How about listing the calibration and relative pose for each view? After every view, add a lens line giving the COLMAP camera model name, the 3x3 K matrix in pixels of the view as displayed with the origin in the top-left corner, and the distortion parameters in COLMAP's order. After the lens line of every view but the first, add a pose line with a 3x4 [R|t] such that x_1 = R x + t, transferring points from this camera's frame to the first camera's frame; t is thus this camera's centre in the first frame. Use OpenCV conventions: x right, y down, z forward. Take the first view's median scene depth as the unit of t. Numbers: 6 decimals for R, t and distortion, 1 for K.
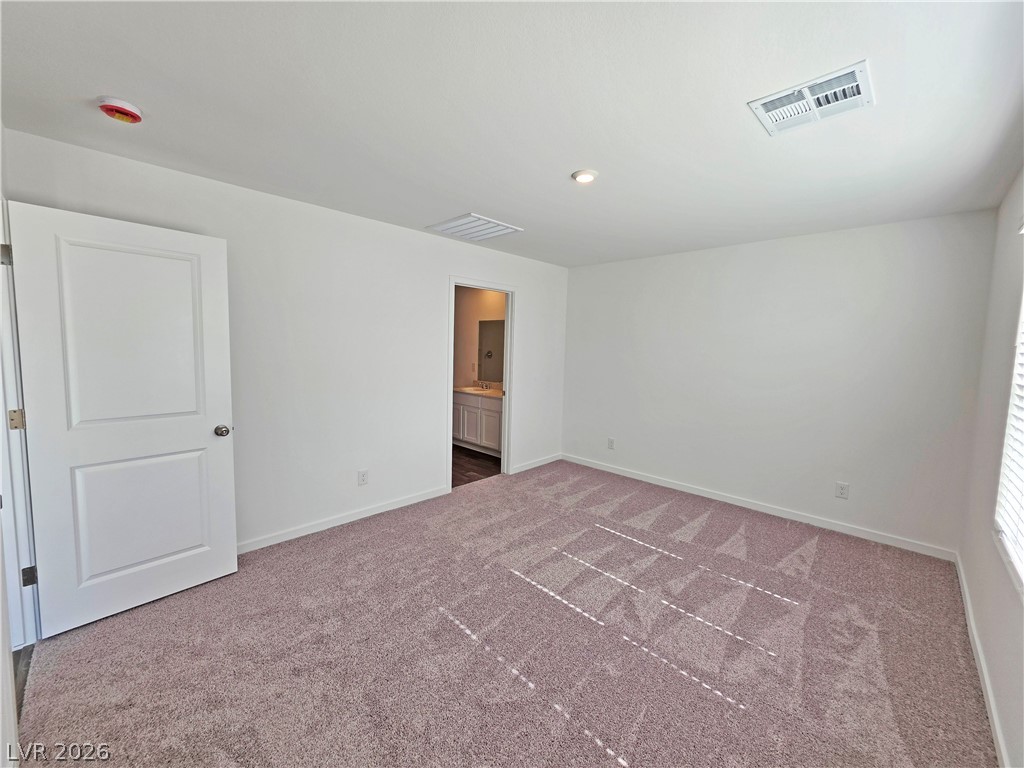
lens RADIAL K [[414.8, 0, 512.0], [0, 414.8, 382.6], [0, 0, 1]] dist [0.001695, 0.000448]
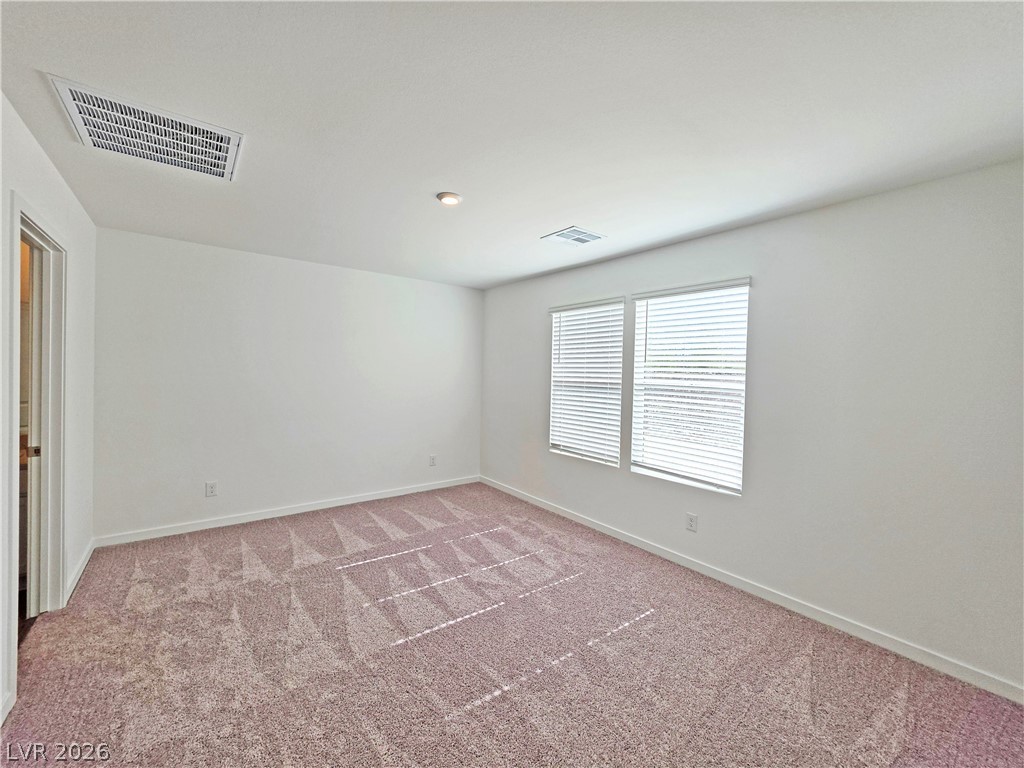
lens RADIAL K [[414.8, 0, 510.3], [0, 414.8, 382.7], [0, 0, 1]] dist [0.001695, 0.000448]
pose [[0.138232, -0.050807, 0.989096, -0.633866], [0.069203, 0.996738, 0.041528, -0.057090], [-0.987979, 0.062708, 0.141297, 0.547452]]
